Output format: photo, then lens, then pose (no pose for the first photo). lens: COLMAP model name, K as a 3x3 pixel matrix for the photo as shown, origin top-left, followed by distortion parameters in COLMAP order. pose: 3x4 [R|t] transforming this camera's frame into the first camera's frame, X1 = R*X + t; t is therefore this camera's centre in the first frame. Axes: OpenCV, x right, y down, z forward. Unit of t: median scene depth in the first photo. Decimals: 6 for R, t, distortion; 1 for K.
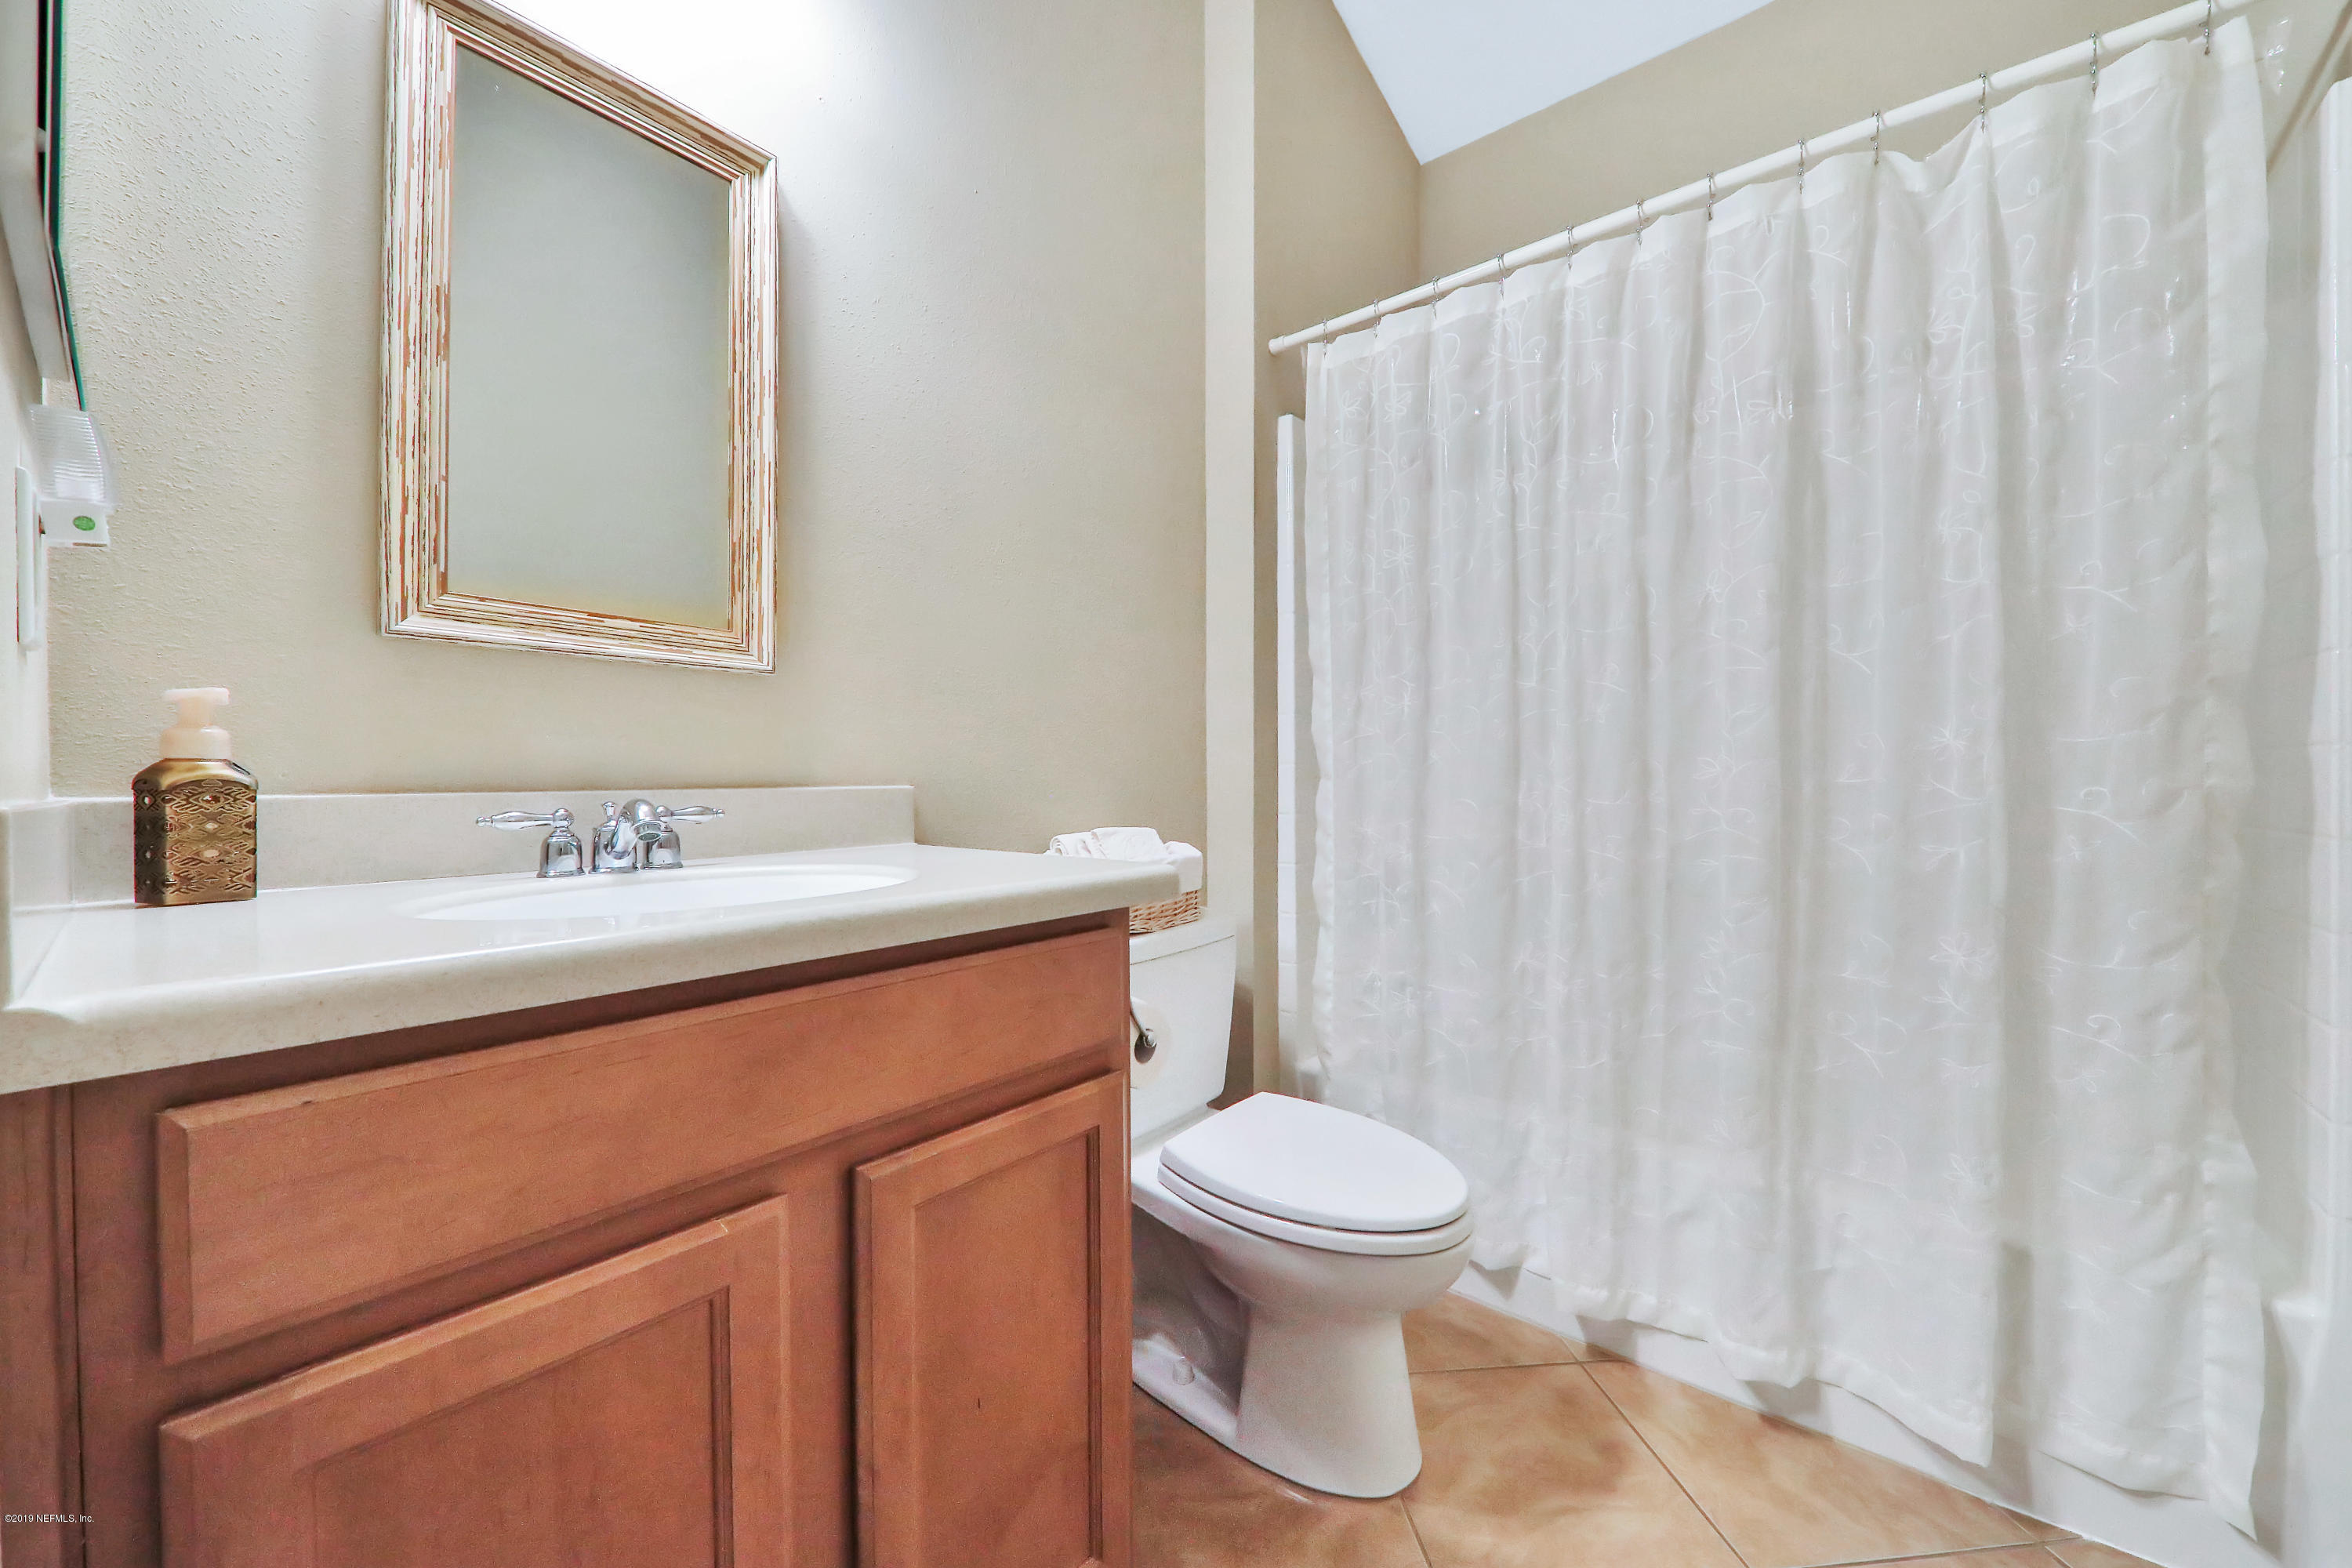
lens RADIAL K [[823.8, 0, 1176.0], [0, 823.8, 782.8], [0, 0, 1]] dist [-0.007915, -0.000094]
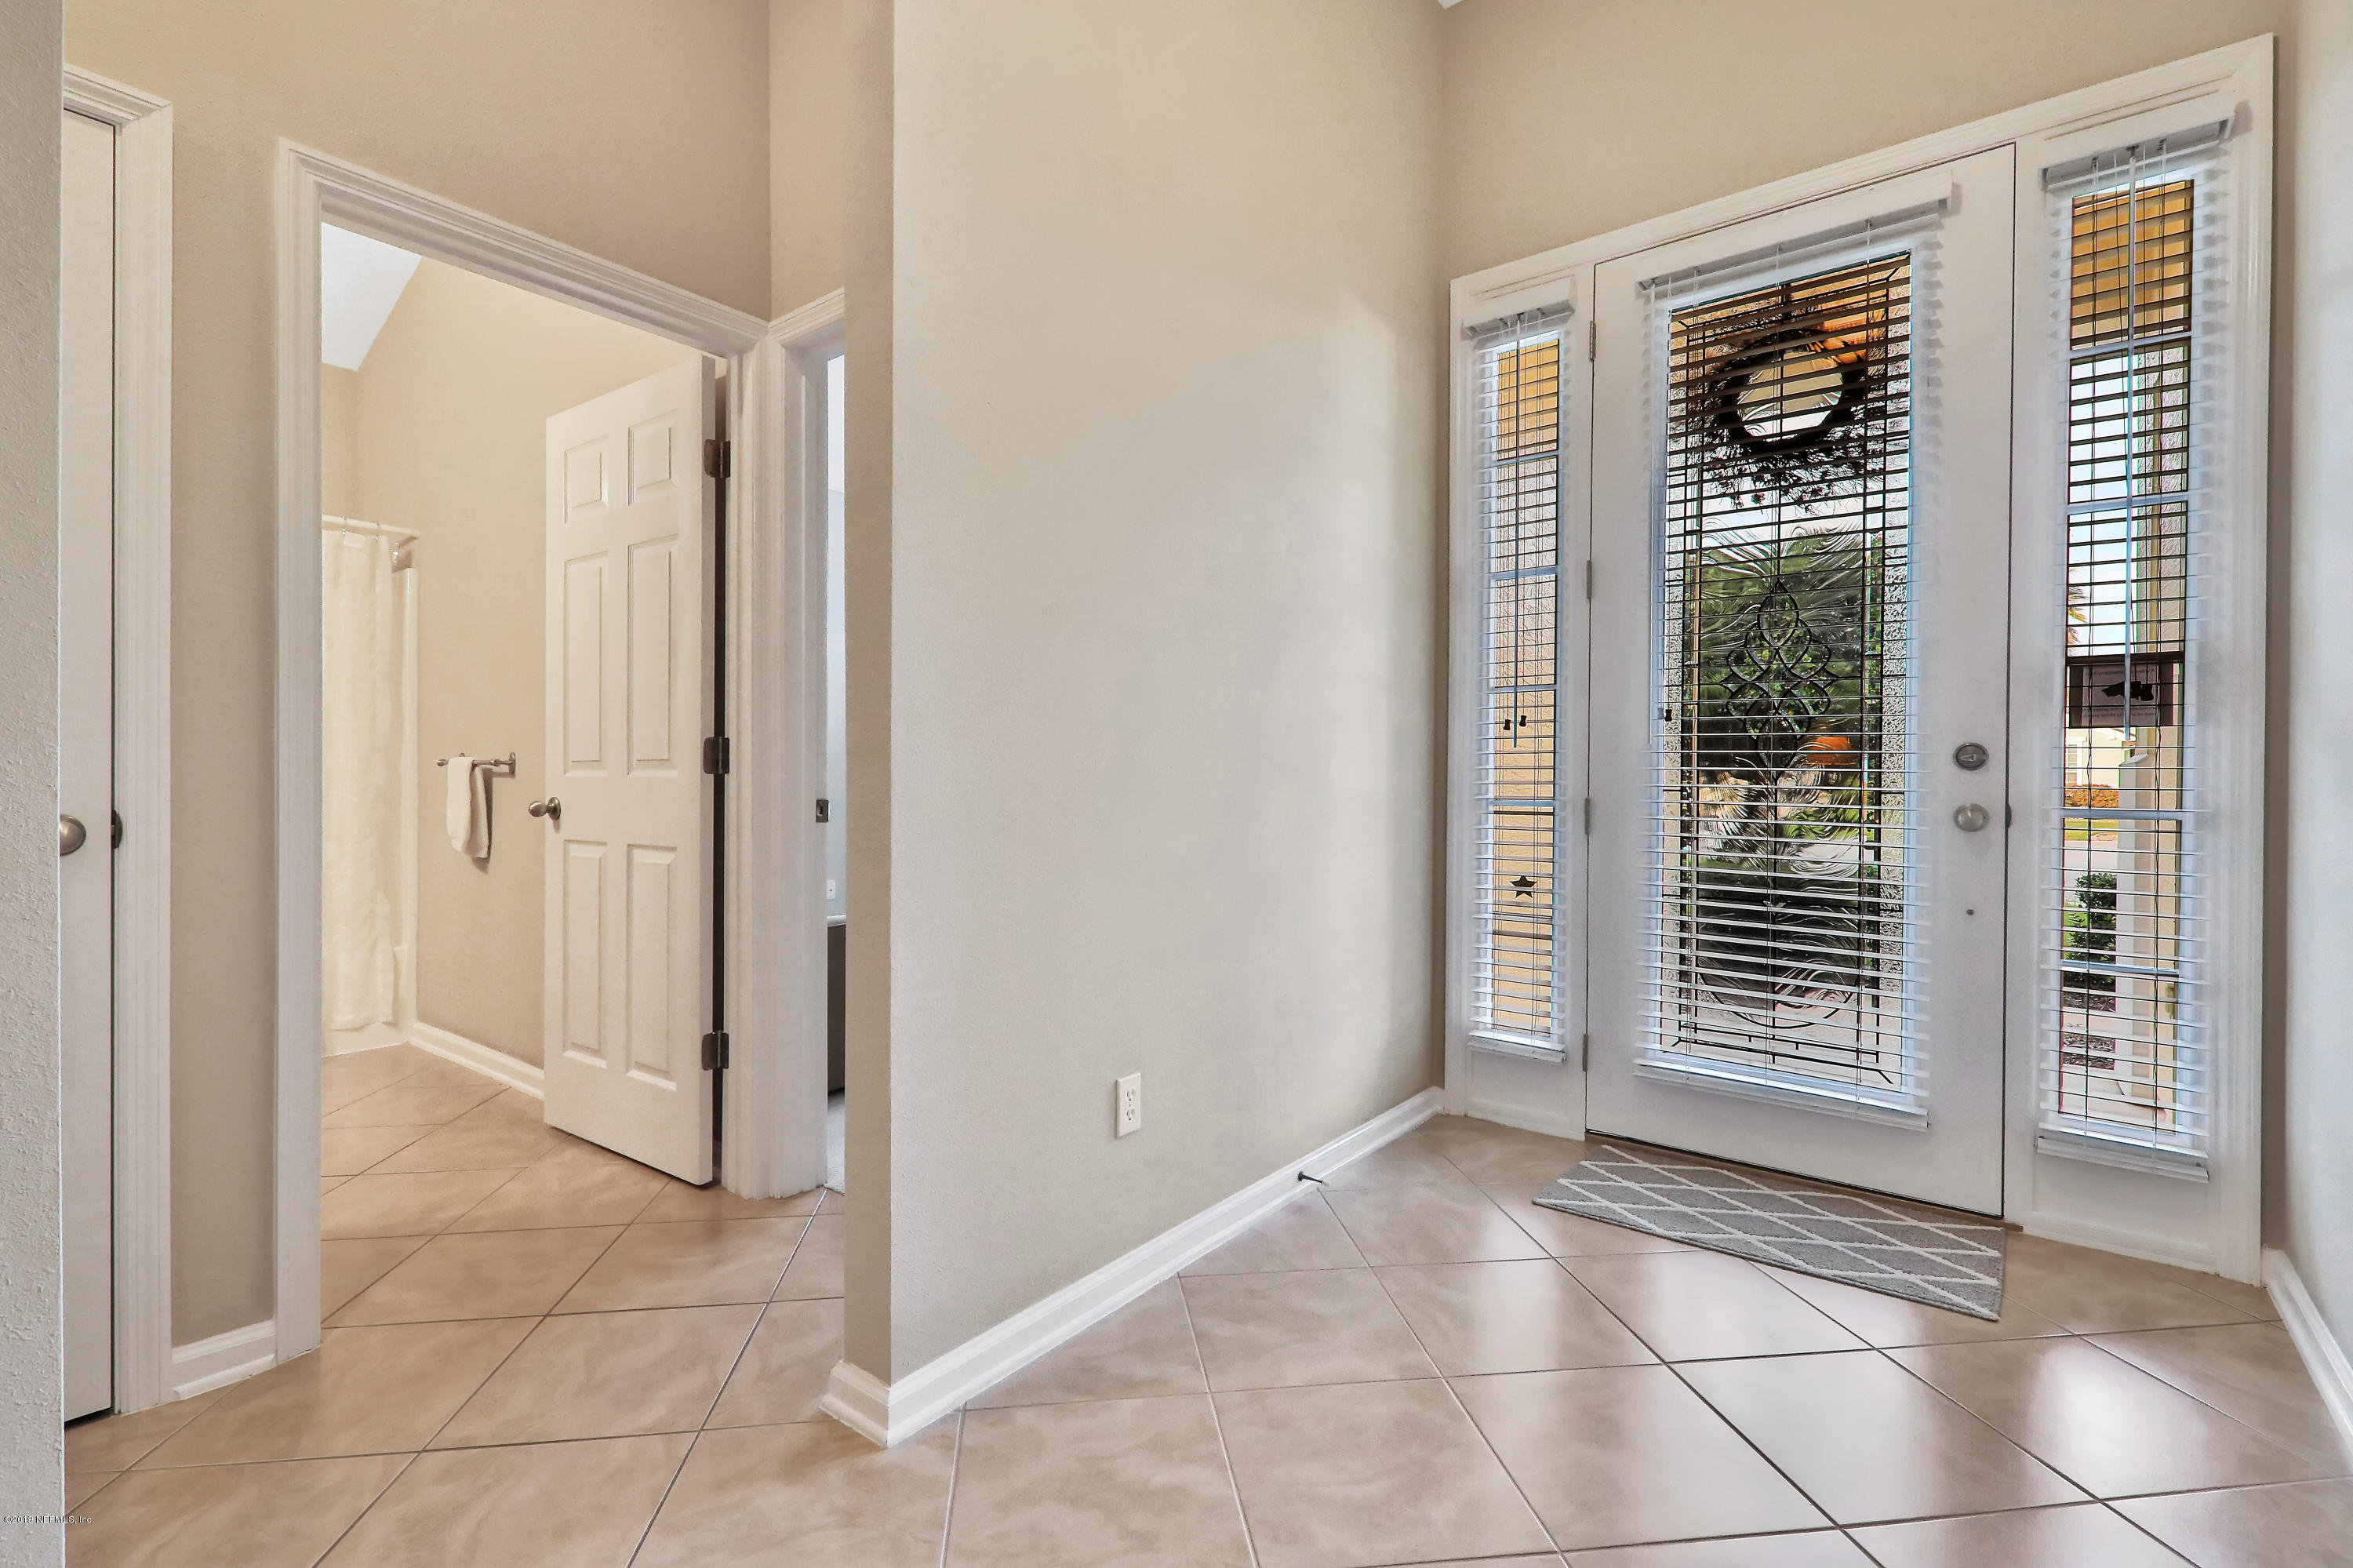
lens RADIAL K [[1044.5, 0, 1176.6], [0, 1044.5, 783.6], [0, 0, 1]] dist [0.014925, 0.000290]
pose [[-0.004761, -0.003743, 0.999982, -2.689250], [0.003220, 0.999988, 0.003758, 0.000314], [-0.999983, 0.003238, -0.004749, -1.975742]]
